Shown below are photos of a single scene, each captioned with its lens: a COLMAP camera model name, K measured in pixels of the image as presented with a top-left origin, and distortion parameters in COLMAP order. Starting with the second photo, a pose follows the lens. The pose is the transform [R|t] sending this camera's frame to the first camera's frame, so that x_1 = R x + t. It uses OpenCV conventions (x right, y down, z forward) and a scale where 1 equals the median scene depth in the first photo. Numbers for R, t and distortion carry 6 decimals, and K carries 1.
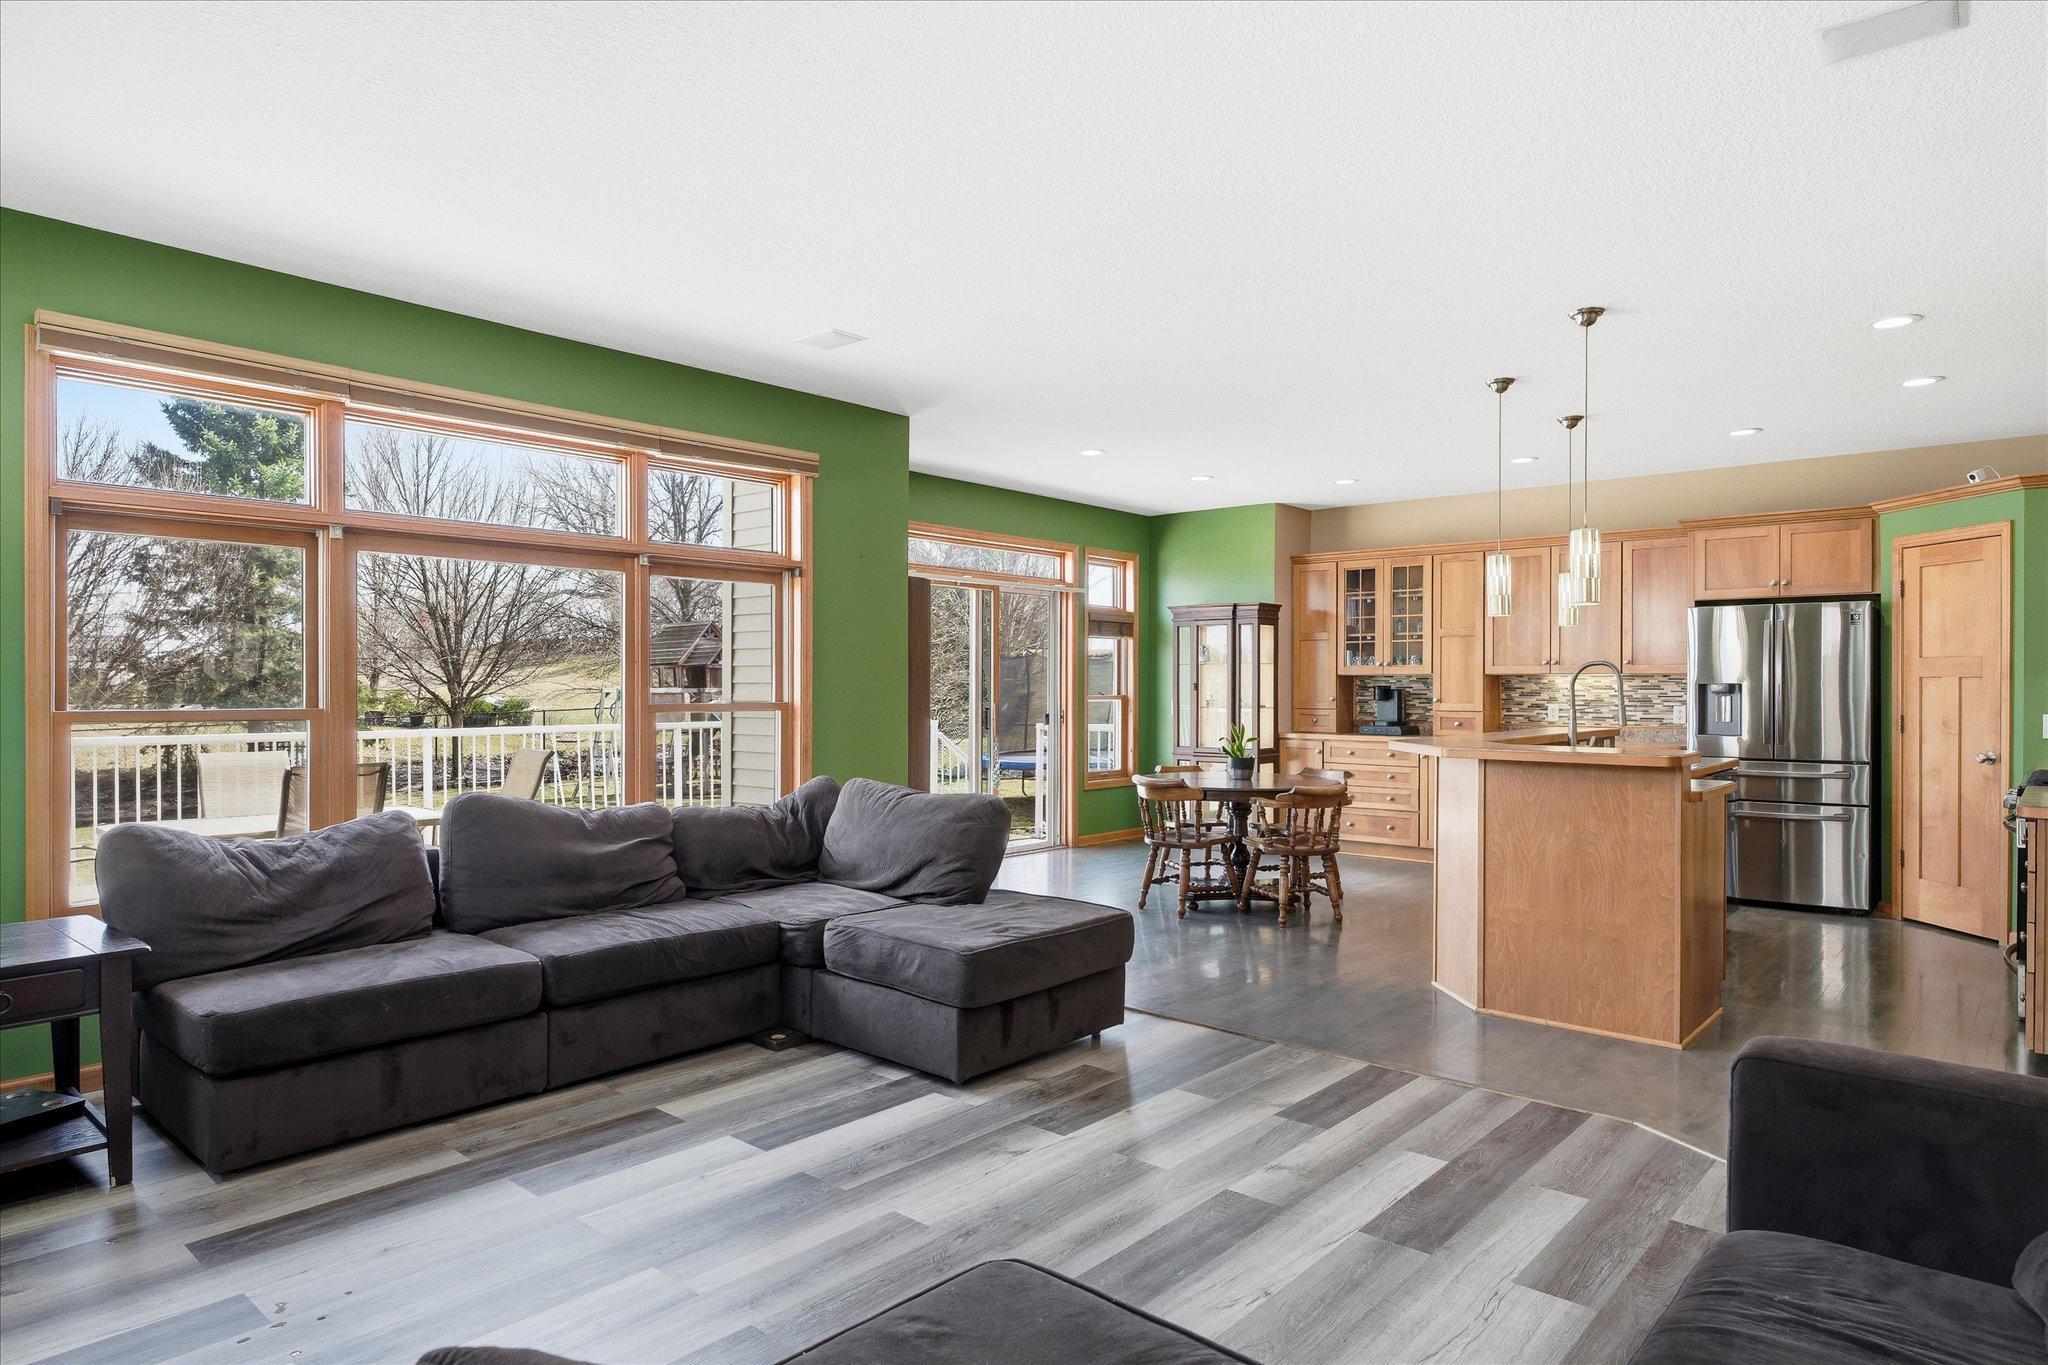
lens RADIAL K [[1146.3, 0, 1069.0], [0, 1146.3, 689.8], [0, 0, 1]] dist [-0.002808, -0.001981]
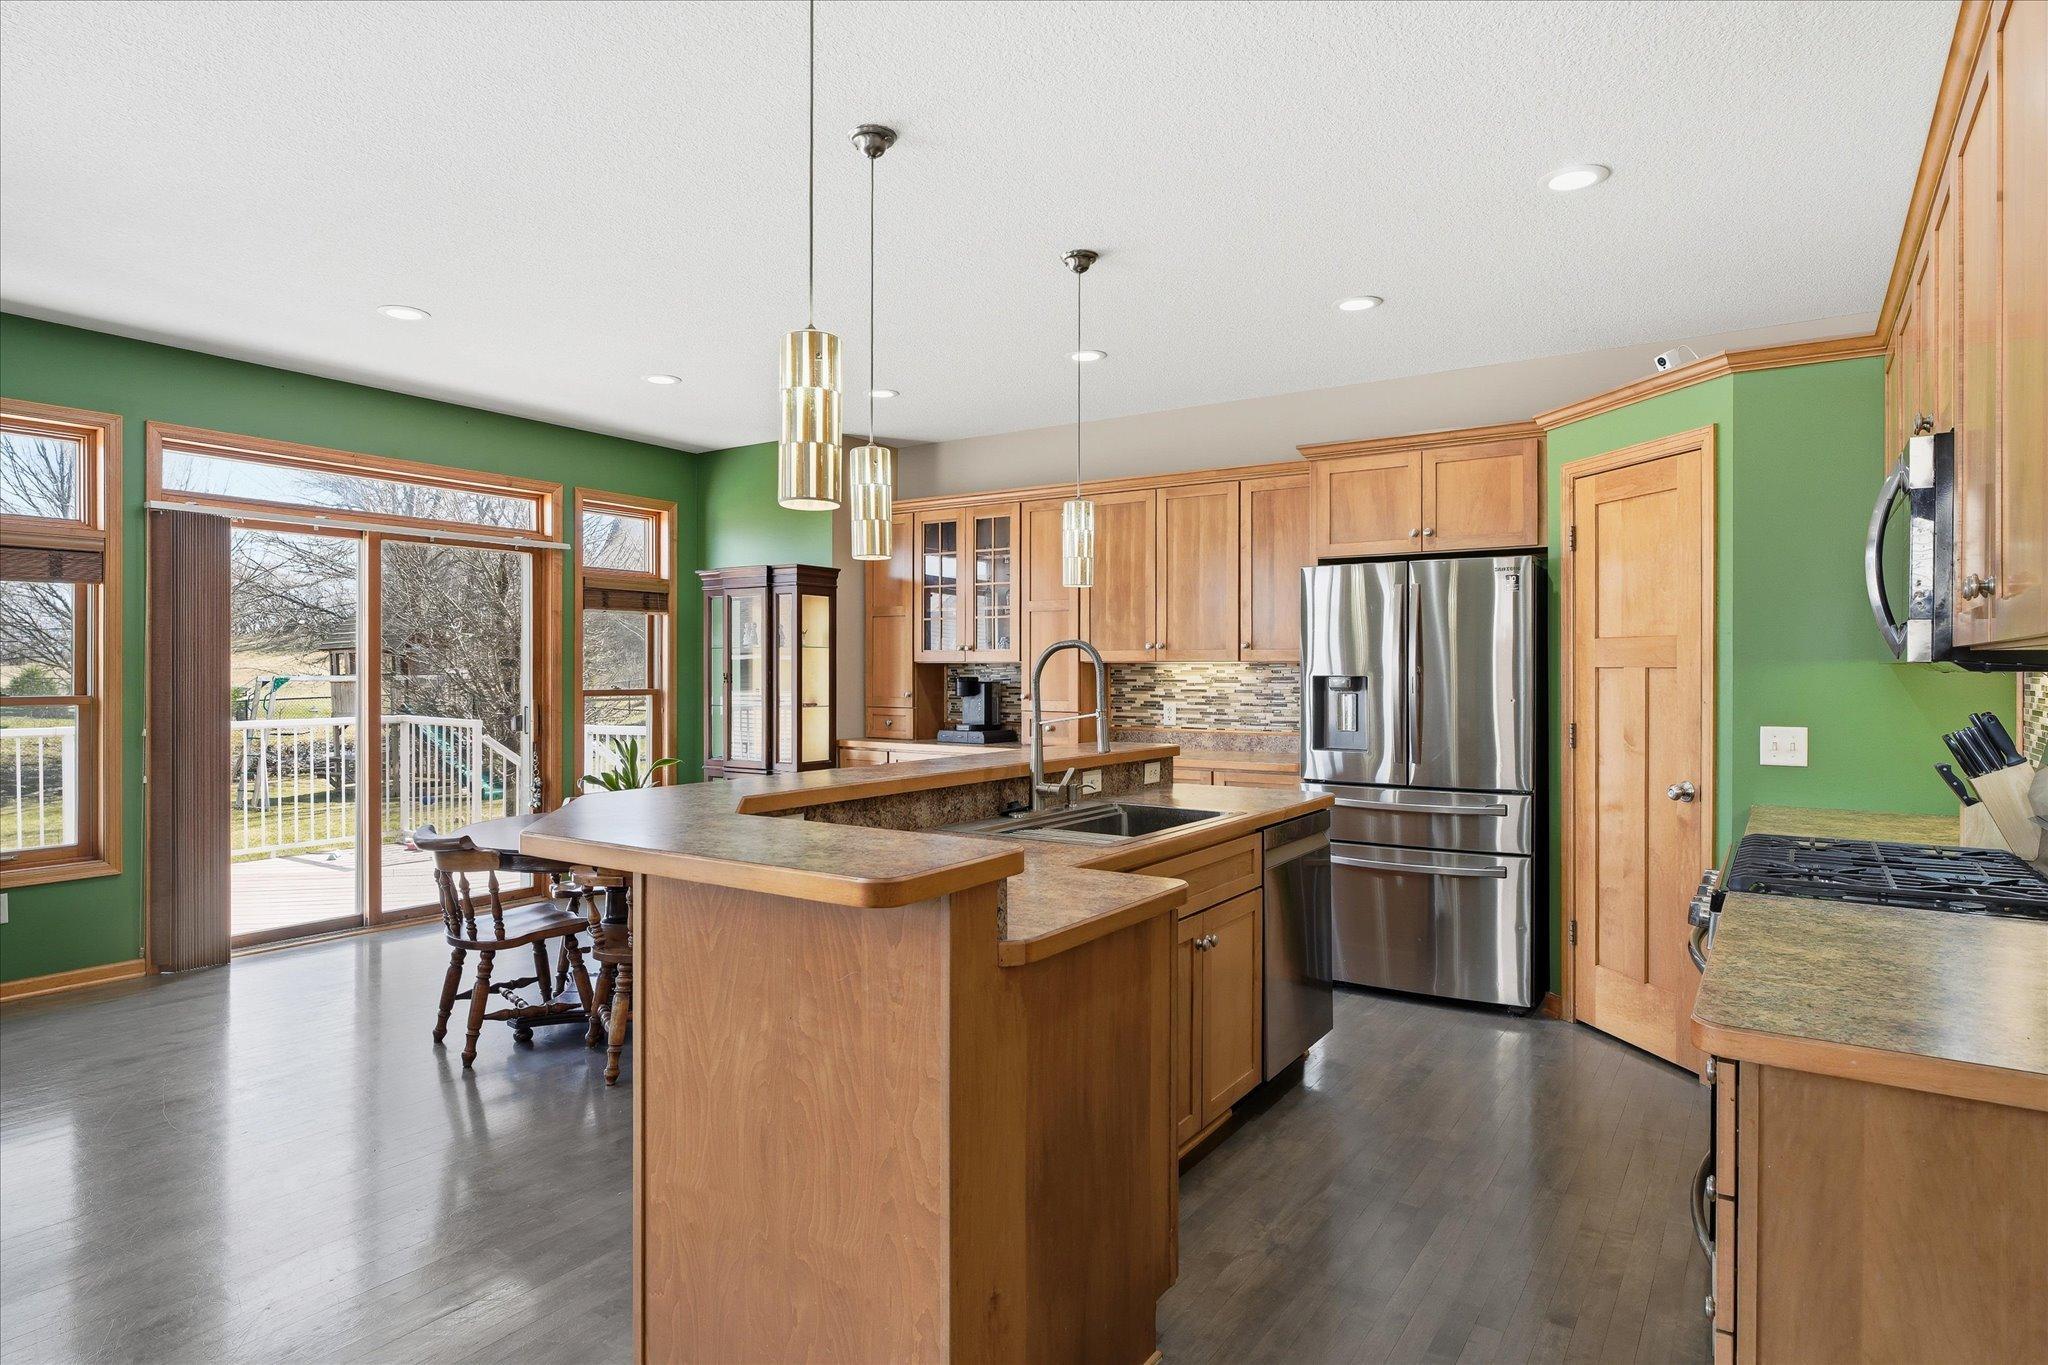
lens RADIAL K [[1146.3, 0, 1028.4], [0, 1146.3, 675.2], [0, 0, 1]] dist [-0.002808, -0.001981]
pose [[0.991060, -0.000699, 0.133414, 0.215380], [0.000743, 1.000000, -0.000278, -0.004554], [-0.133414, 0.000375, 0.991060, 0.250617]]
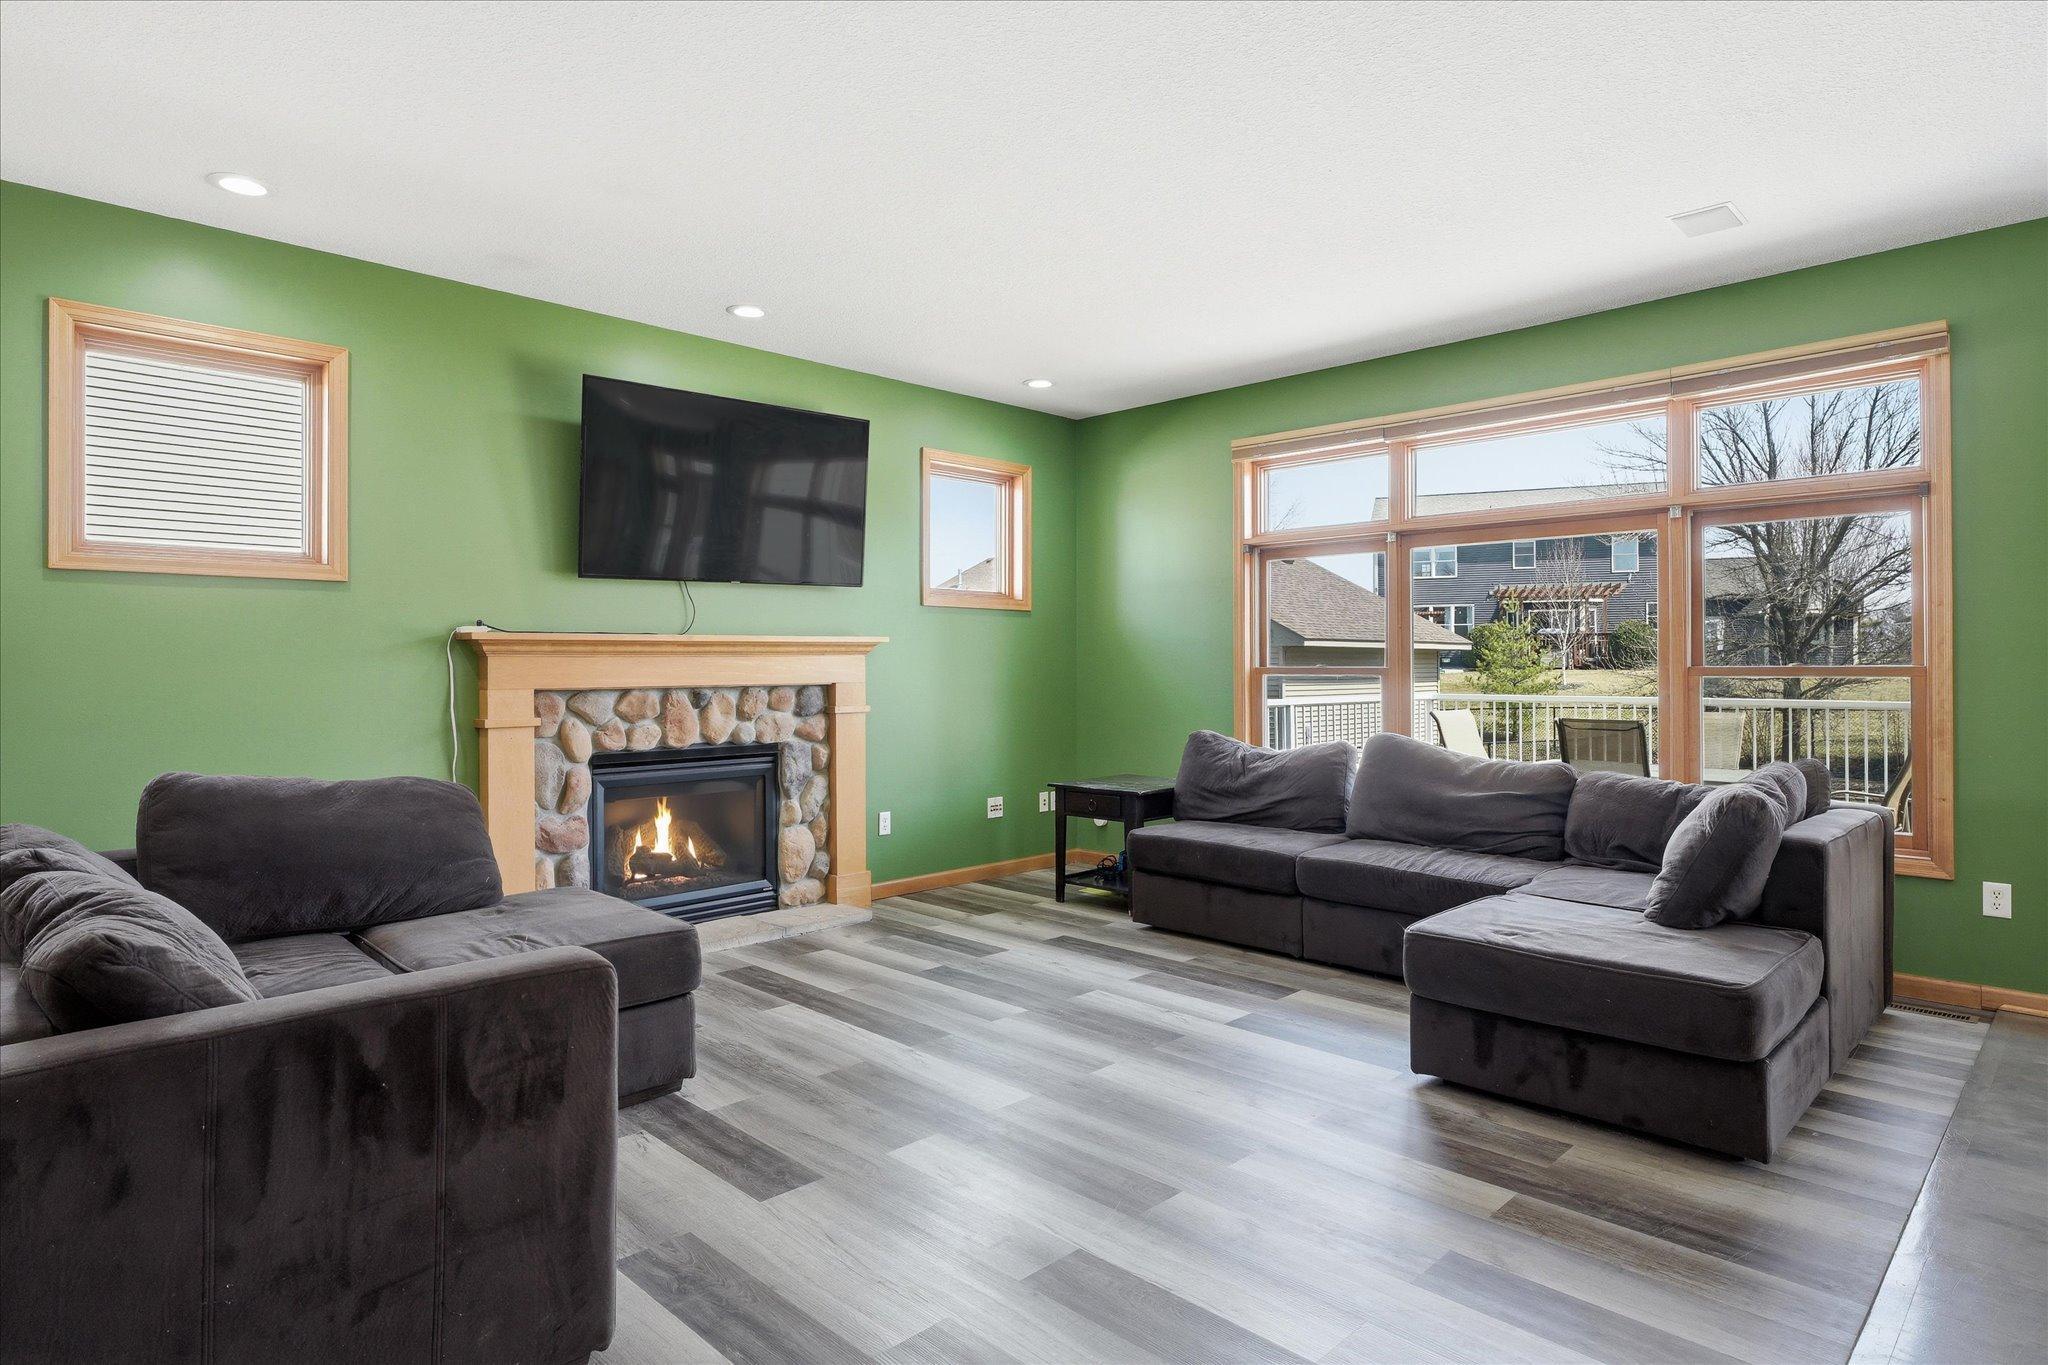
lens RADIAL K [[1146.3, 0, 1038.8], [0, 1146.3, 665.8], [0, 0, 1]] dist [-0.002808, -0.001981]
pose [[-0.054302, -0.001865, -0.998523, 4.050737], [0.001228, 0.999997, -0.001934, 0.089693], [0.998524, -0.001331, -0.054300, 3.625916]]
